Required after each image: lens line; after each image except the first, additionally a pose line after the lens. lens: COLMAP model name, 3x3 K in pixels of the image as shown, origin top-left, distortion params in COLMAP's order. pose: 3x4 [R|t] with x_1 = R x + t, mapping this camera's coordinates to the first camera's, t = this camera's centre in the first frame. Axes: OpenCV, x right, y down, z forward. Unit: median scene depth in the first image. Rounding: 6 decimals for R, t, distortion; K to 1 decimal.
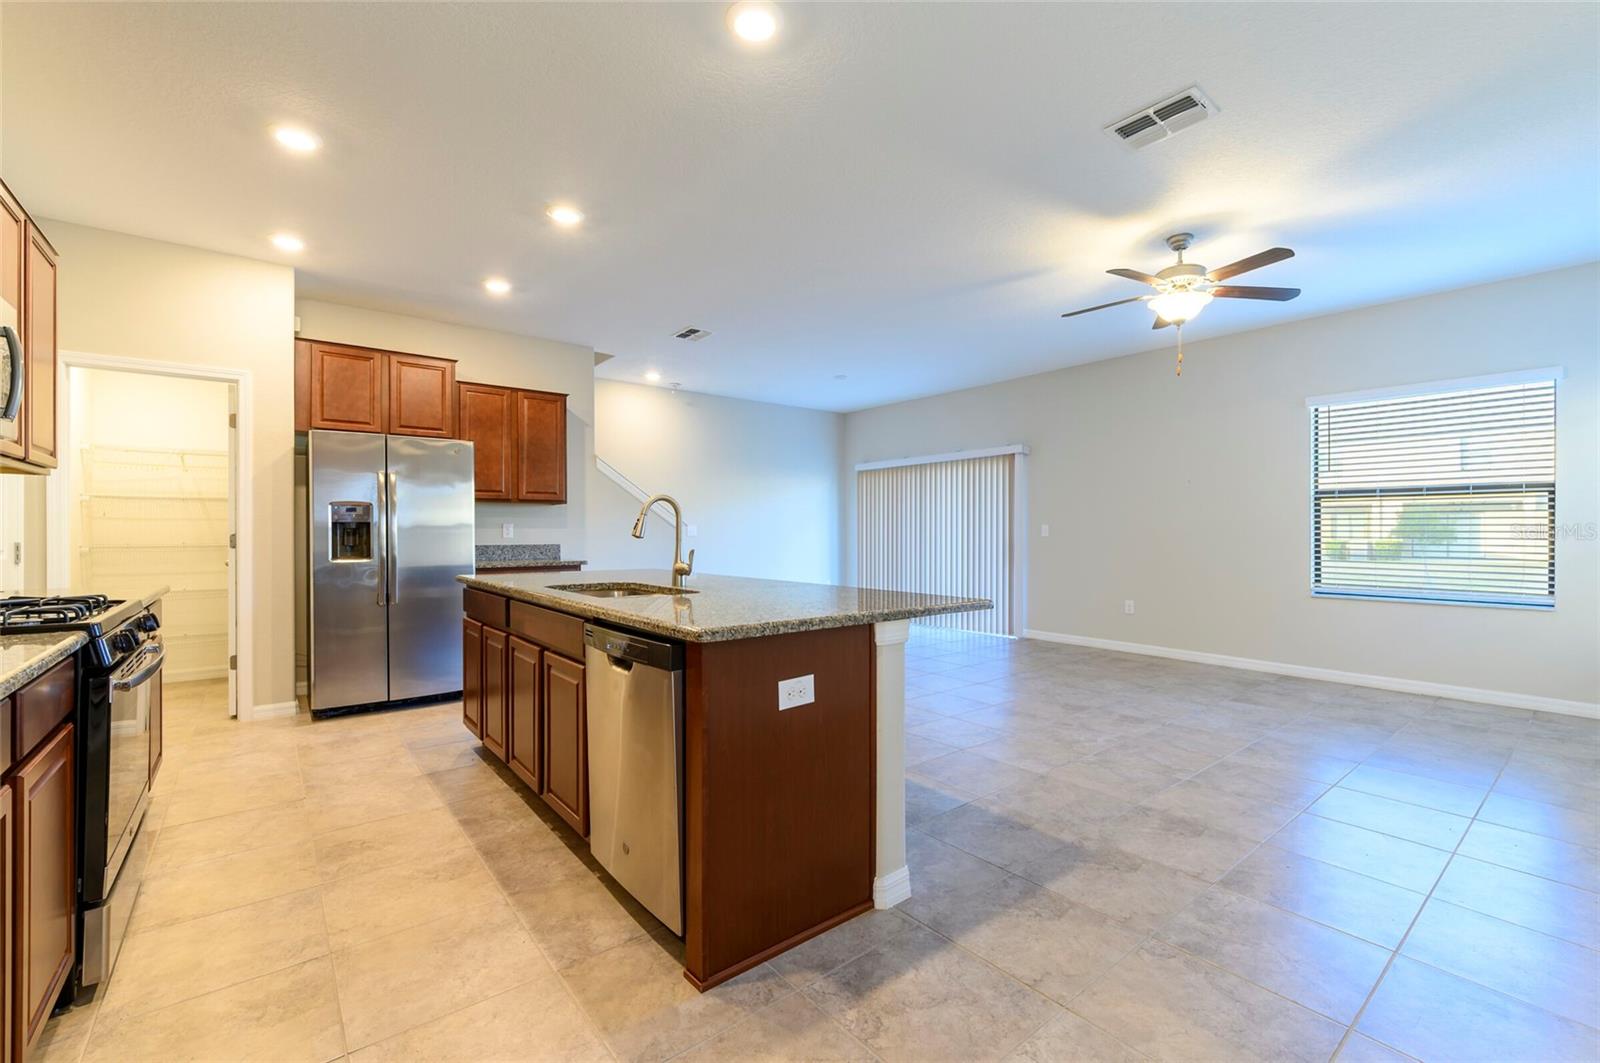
lens RADIAL K [[678.4, 0, 803.3], [0, 678.4, 530.6], [0, 0, 1]] dist [-0.001905, 0.000398]
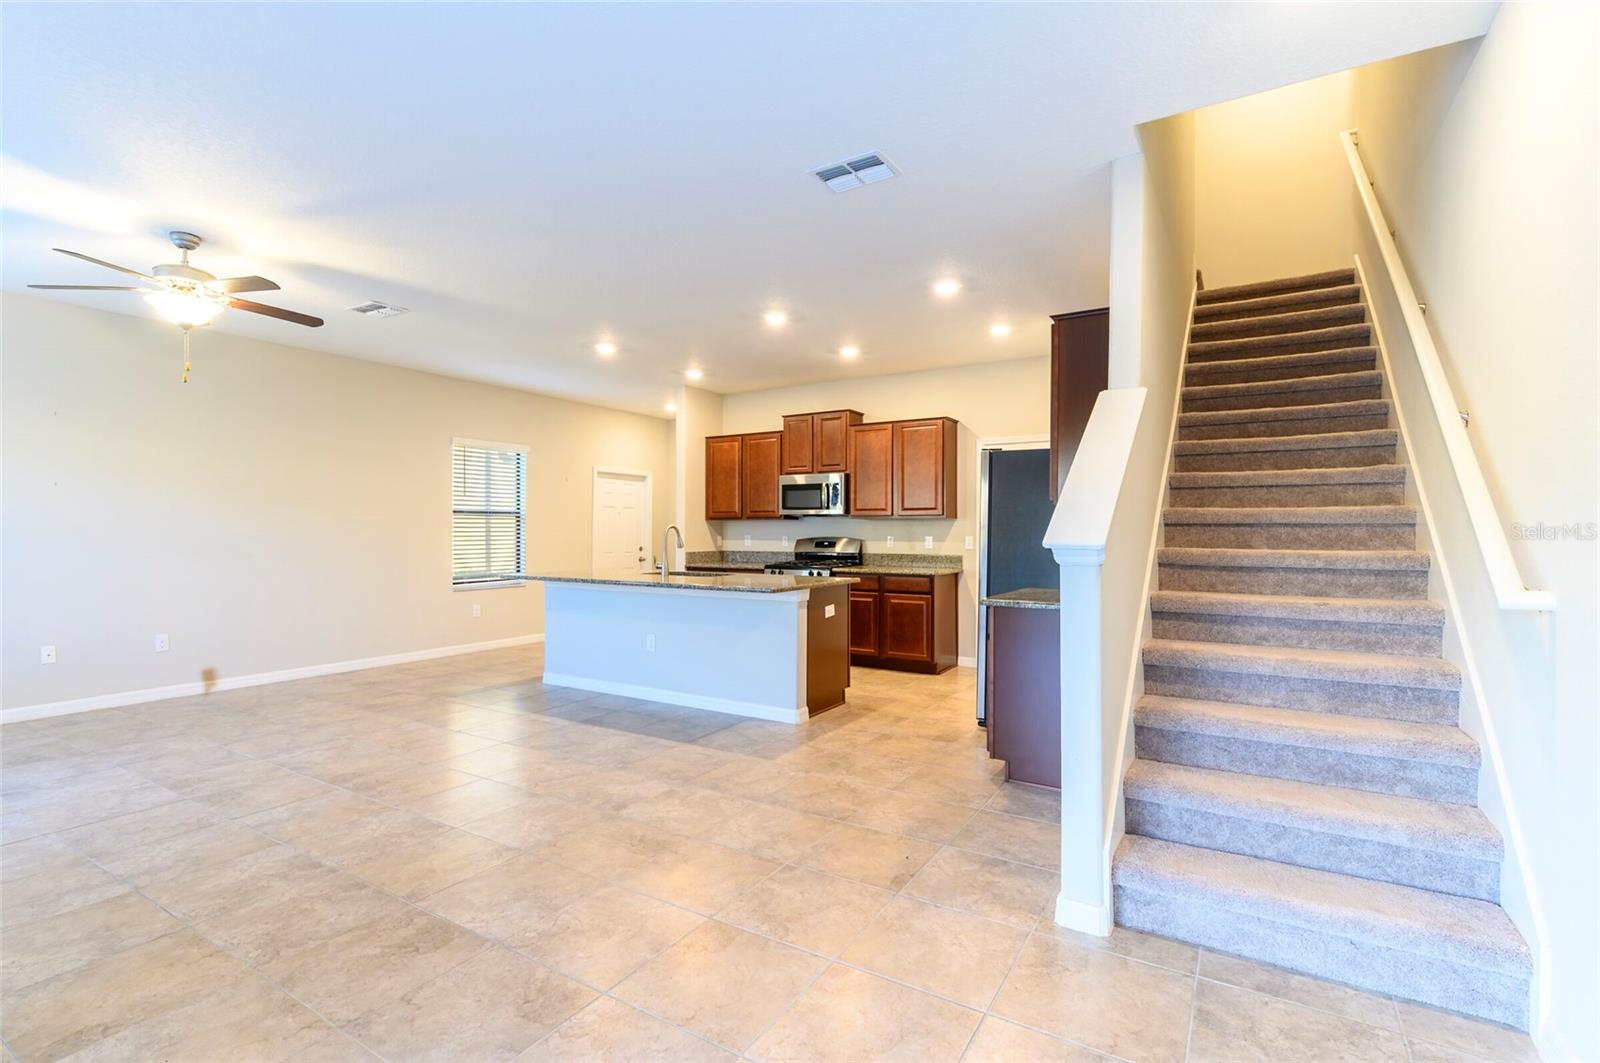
lens RADIAL K [[729.3, 0, 802.2], [0, 729.3, 530.8], [0, 0, 1]] dist [-0.002902, -0.001027]
pose [[-0.942236, -0.002015, -0.334942, 0.079519], [-0.001361, 0.999997, -0.002186, -0.020889], [0.334946, -0.001604, -0.942236, 1.981558]]
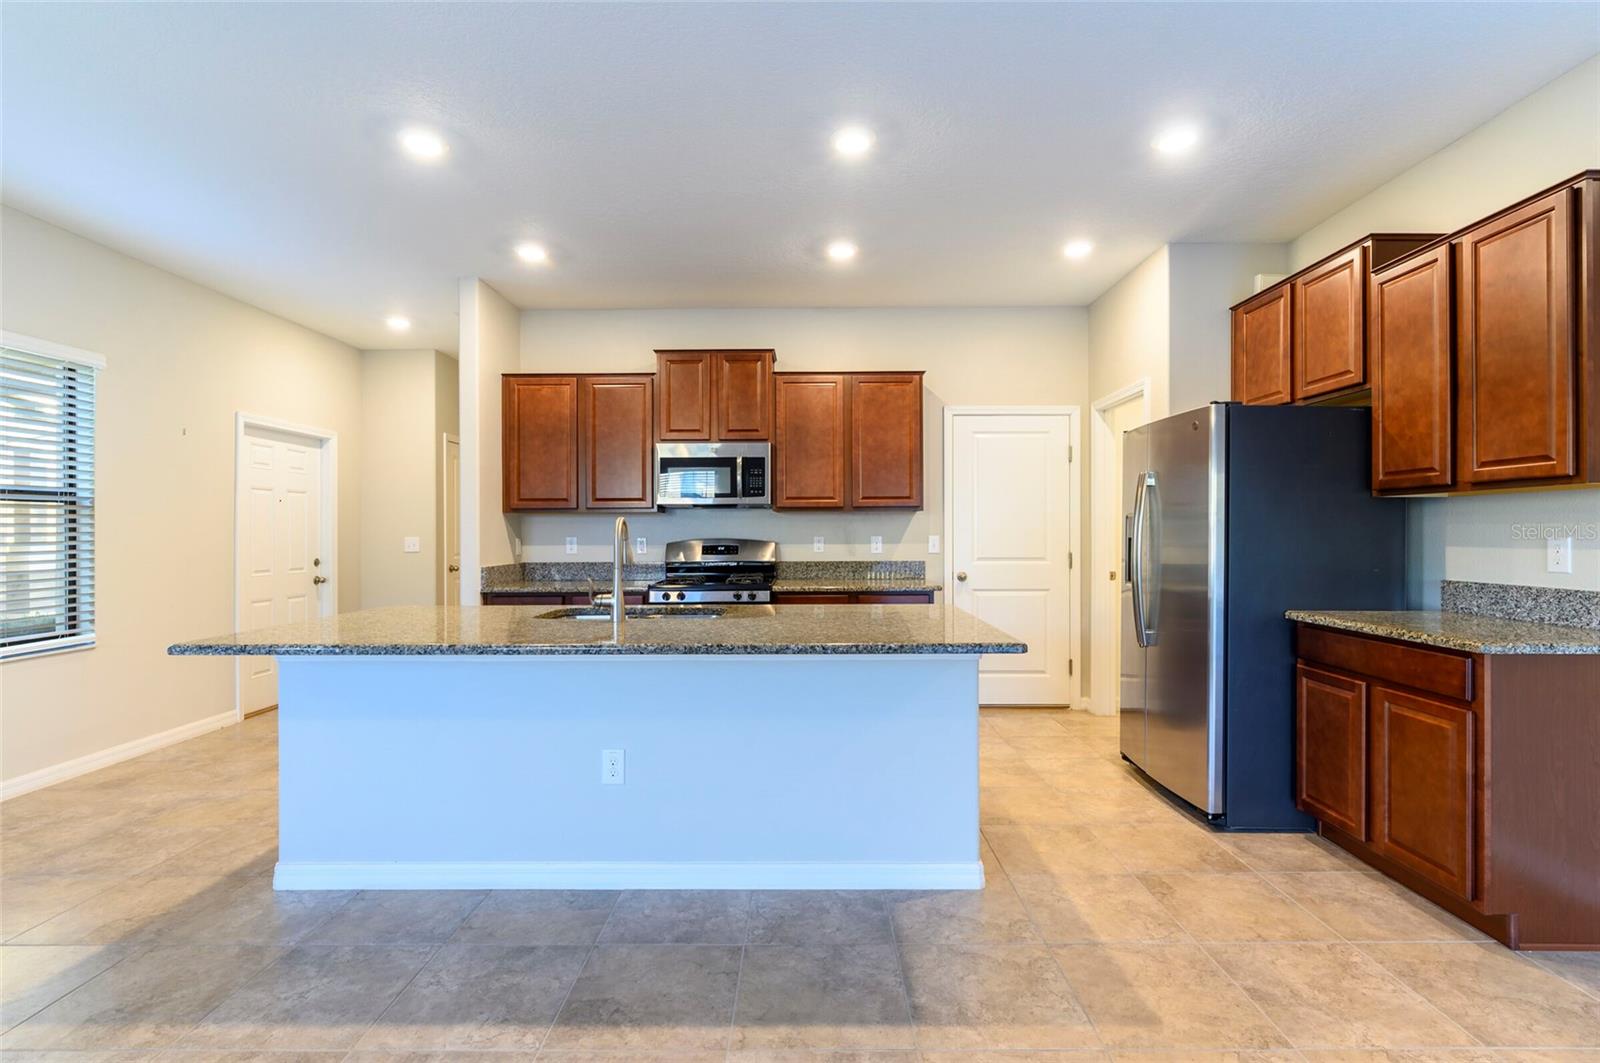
lens RADIAL K [[736.5, 0, 802.7], [0, 736.5, 531.0], [0, 0, 1]] dist [-0.003162, -0.000731]
pose [[-0.634831, 0.002384, -0.772648, 0.267324], [0.004923, 0.999987, -0.000959, -0.020683], [0.772636, -0.004413, -0.634834, 1.214258]]
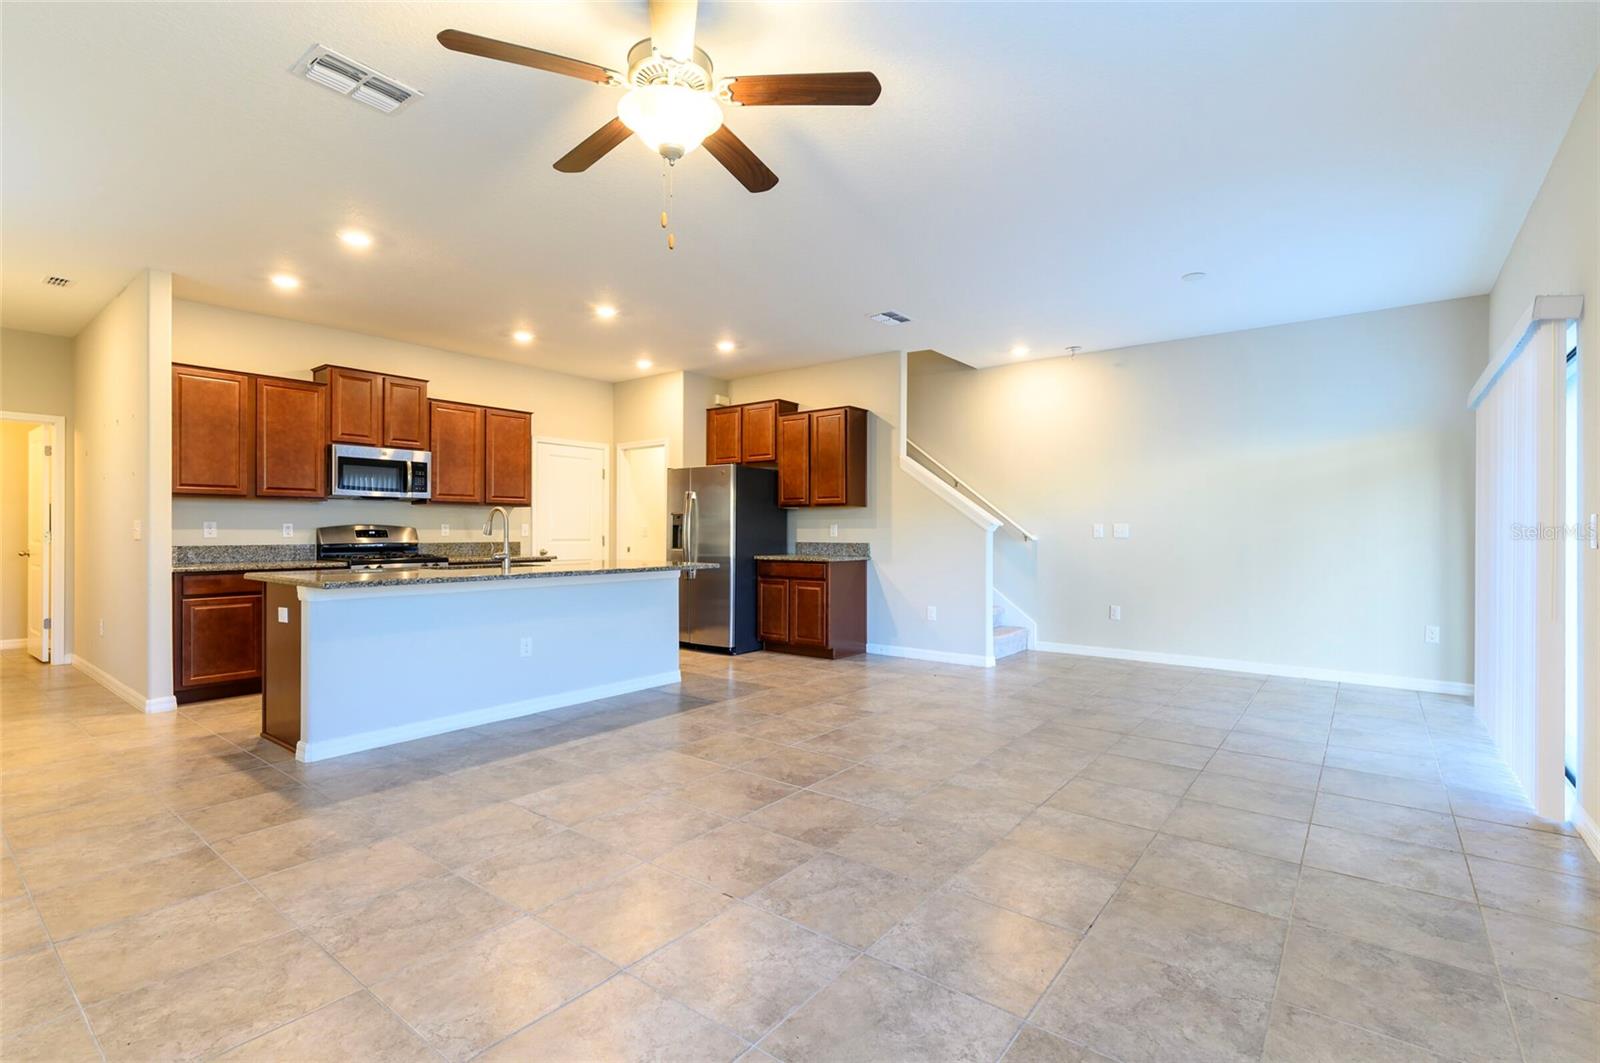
lens RADIAL K [[736.5, 0, 802.7], [0, 736.5, 531.0], [0, 0, 1]] dist [-0.003162, -0.000731]
pose [[0.227962, 0.001388, -0.973669, 1.032822], [-0.000992, 0.999999, 0.001193, -0.000346], [0.973670, 0.000694, 0.227963, 0.862457]]
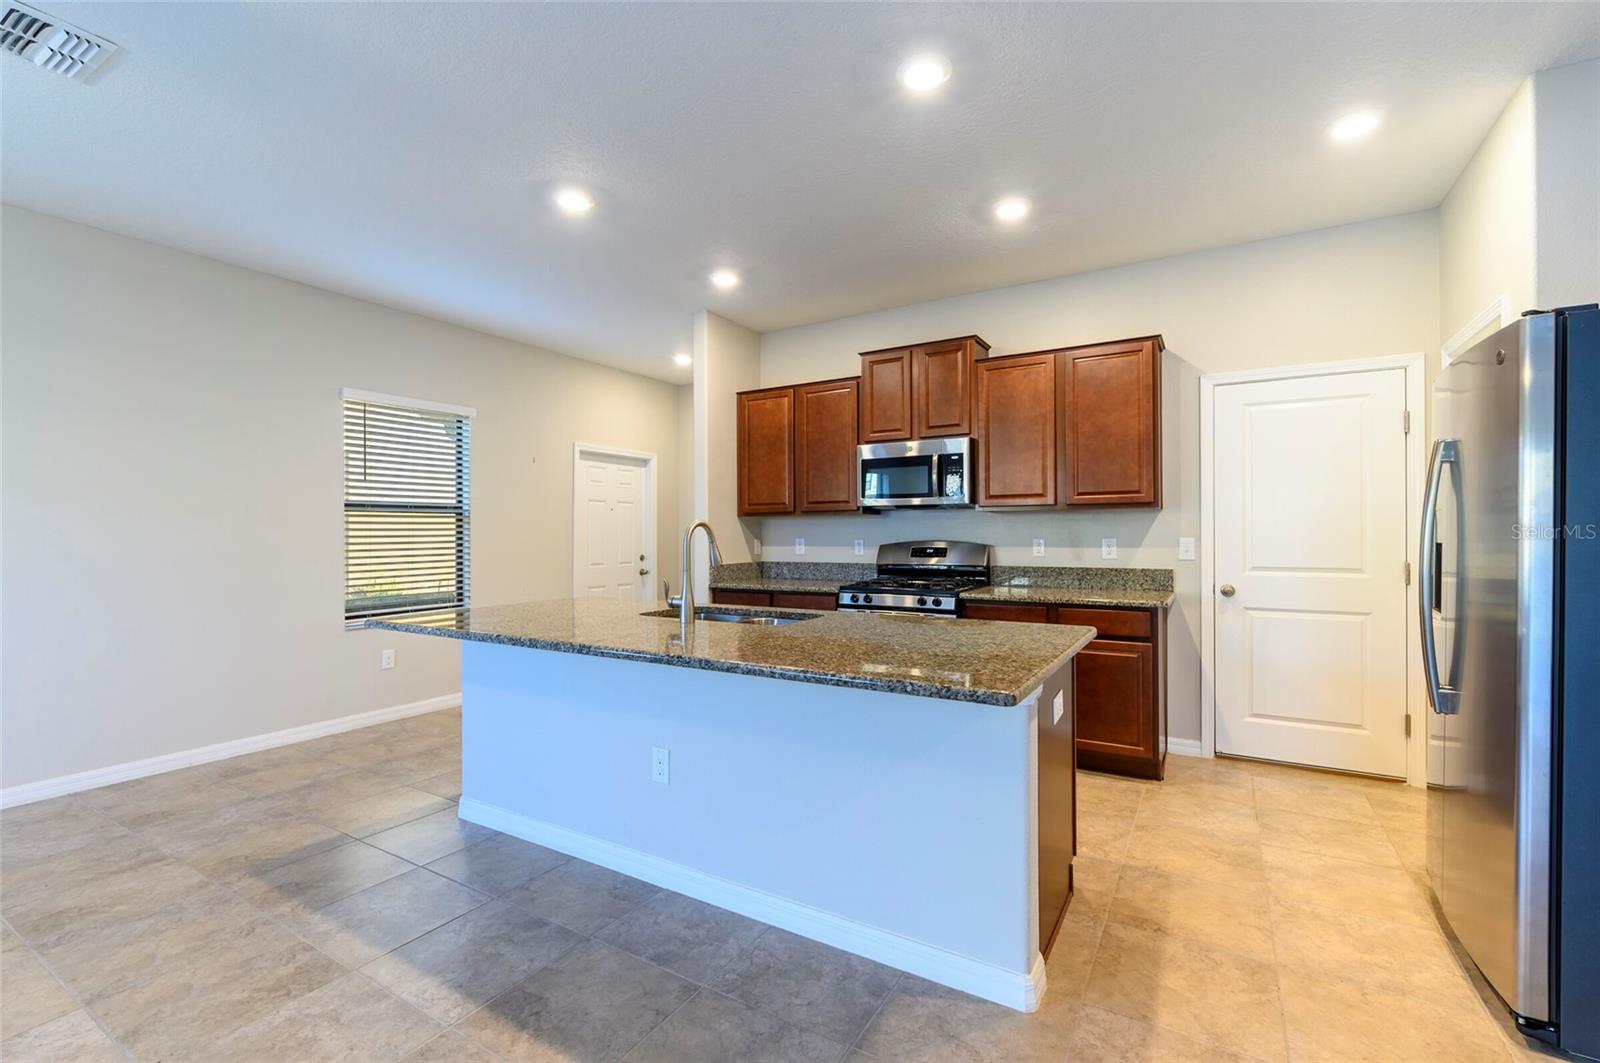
lens RADIAL K [[689.0, 0, 802.7], [0, 689.0, 532.3], [0, 0, 1]] dist [-0.004049, -0.000260]
pose [[-0.939416, 0.004135, -0.342755, -0.011809], [0.005581, 0.999979, -0.003232, -0.020782], [0.342735, -0.004949, -0.939419, 1.290996]]
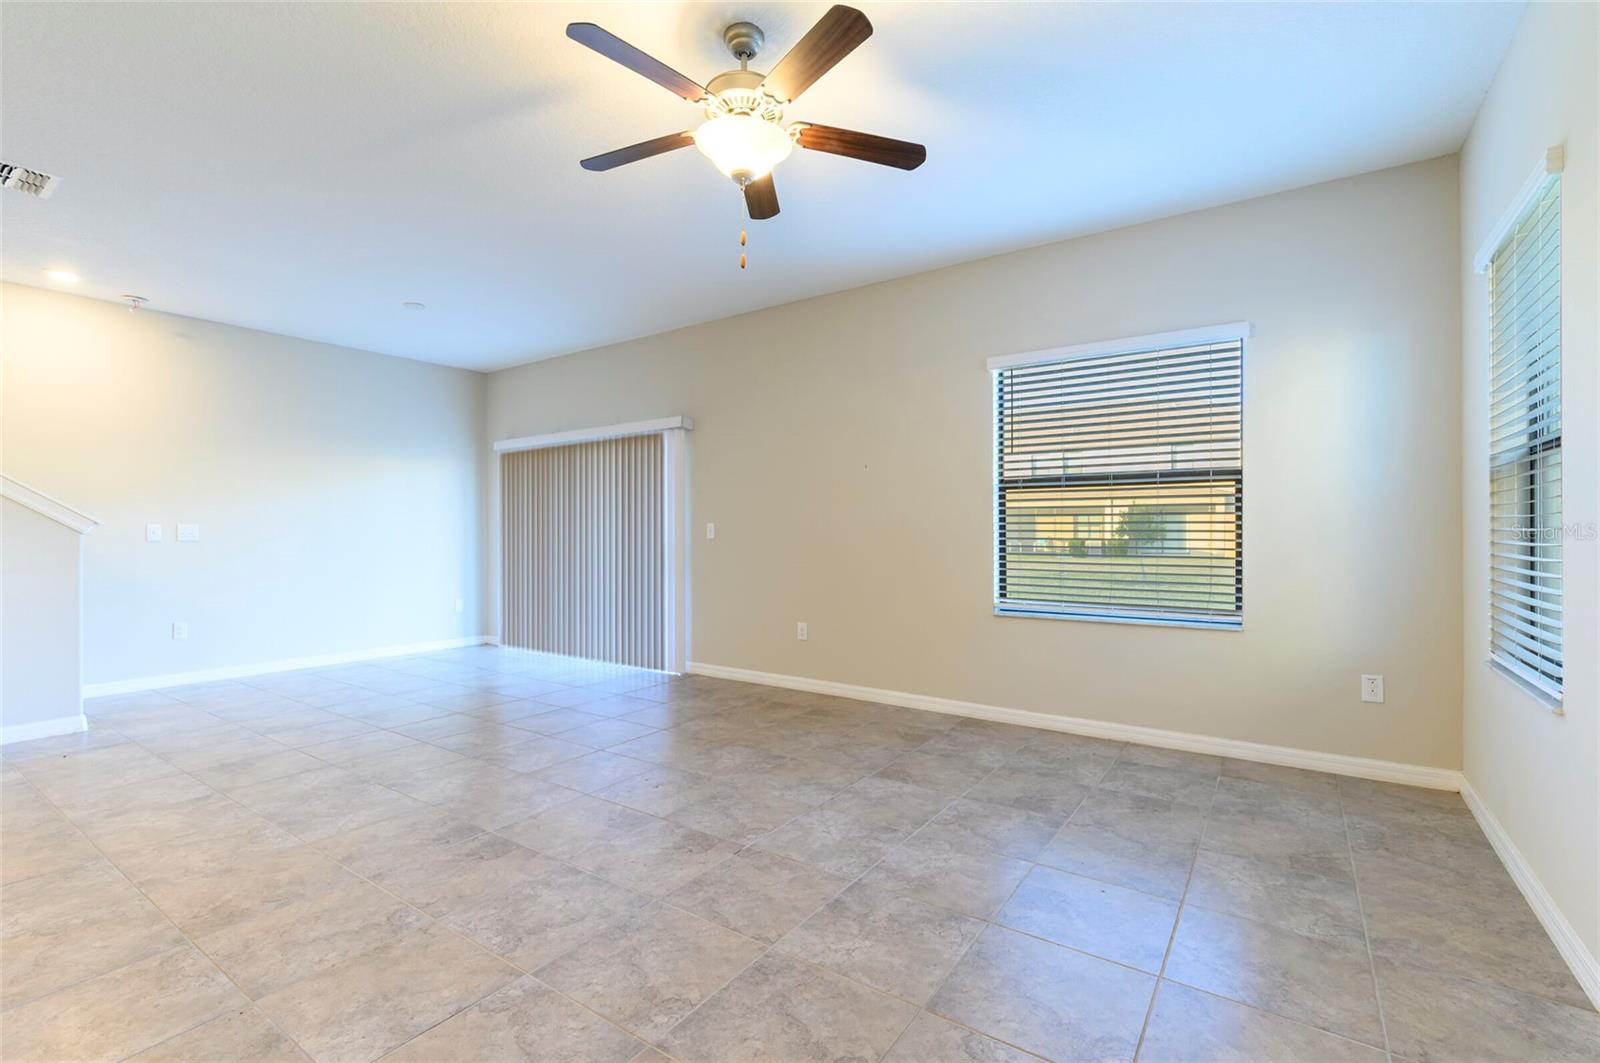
lens RADIAL K [[709.1, 0, 805.3], [0, 709.1, 531.0], [0, 0, 1]] dist [-0.001925, -0.000114]
pose [[0.958311, -0.003604, 0.285706, 0.381609], [0.003440, 0.999994, 0.001074, -0.000604], [-0.285708, -0.000046, 0.958317, 0.349867]]
